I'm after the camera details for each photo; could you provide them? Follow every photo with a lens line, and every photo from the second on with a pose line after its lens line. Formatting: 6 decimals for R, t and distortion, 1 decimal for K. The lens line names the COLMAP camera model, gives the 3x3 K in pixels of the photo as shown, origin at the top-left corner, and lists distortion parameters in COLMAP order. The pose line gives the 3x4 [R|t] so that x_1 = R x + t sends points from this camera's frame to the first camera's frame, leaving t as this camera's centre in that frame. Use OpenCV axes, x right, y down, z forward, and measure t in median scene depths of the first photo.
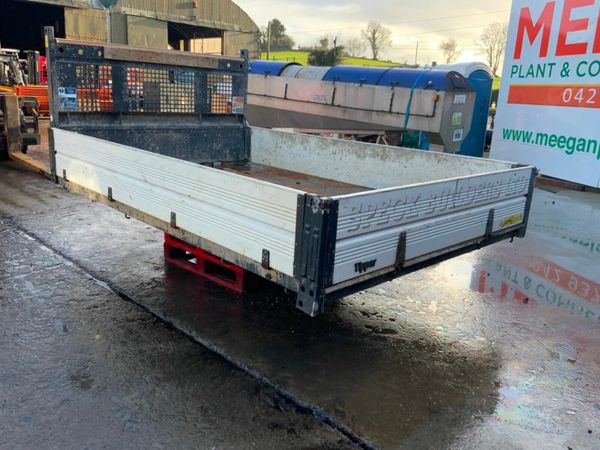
lens RADIAL K [[488.2, 0, 300.0], [0, 488.2, 225.0], [0, 0, 1]] dist [0.094127, -0.212468]
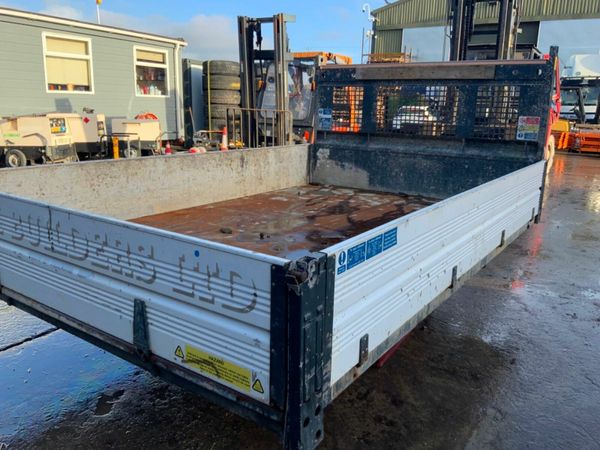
lens RADIAL K [[493.0, 0, 298.4], [0, 493.0, 224.4], [0, 0, 1]] dist [0.096284, -0.182109]
pose [[0.207027, 0.180707, -0.961501, 0.852838], [-0.270792, 0.954981, 0.121176, -0.199451], [0.940113, 0.235280, 0.246641, 0.975627]]
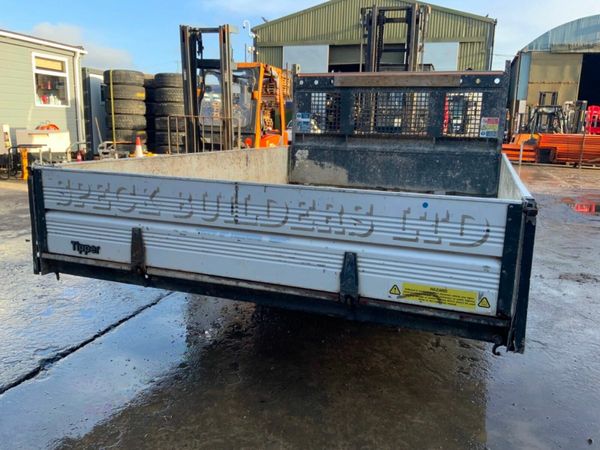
lens RADIAL K [[493.0, 0, 298.4], [0, 493.0, 224.4], [0, 0, 1]] dist [0.096284, -0.182109]
pose [[0.441996, 0.136780, -0.886528, 0.849518], [-0.236704, 0.971061, 0.031809, -0.066834], [0.865223, 0.195785, 0.461581, 0.646443]]
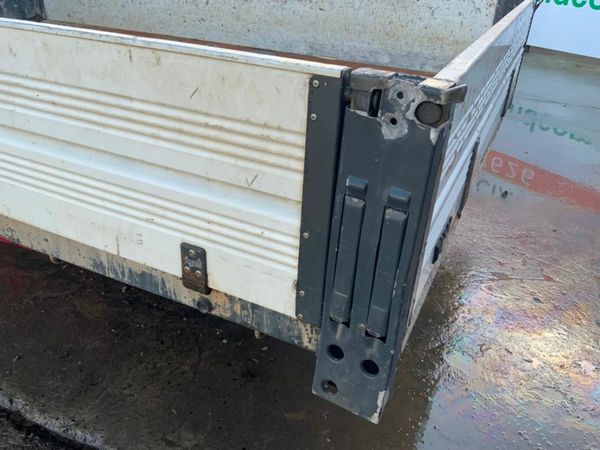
lens RADIAL K [[493.0, 0, 298.4], [0, 493.0, 224.4], [0, 0, 1]] dist [0.096284, -0.182109]
pose [[0.935297, -0.177589, 0.306074, -0.076552], [0.093163, 0.958013, 0.271167, -0.039435], [-0.341380, -0.225107, 0.912572, 0.474521]]
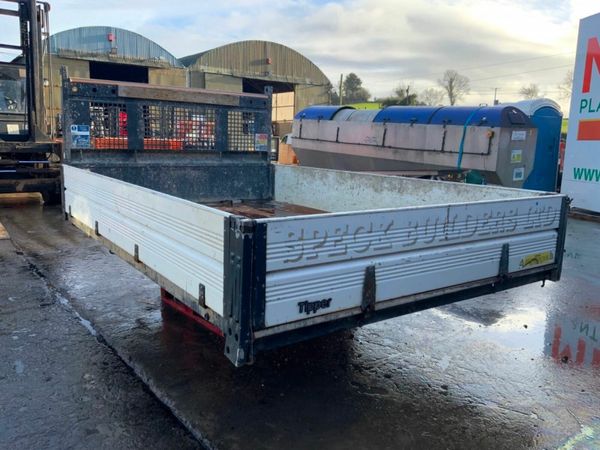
lens RADIAL K [[491.2, 0, 301.0], [0, 491.2, 223.1], [0, 0, 1]] dist [0.081445, -0.169944]
pose [[0.988669, -0.000268, -0.150112, 0.168526], [-0.015105, 0.994746, -0.101255, 0.020991], [0.149351, 0.102375, 0.983470, 0.122082]]
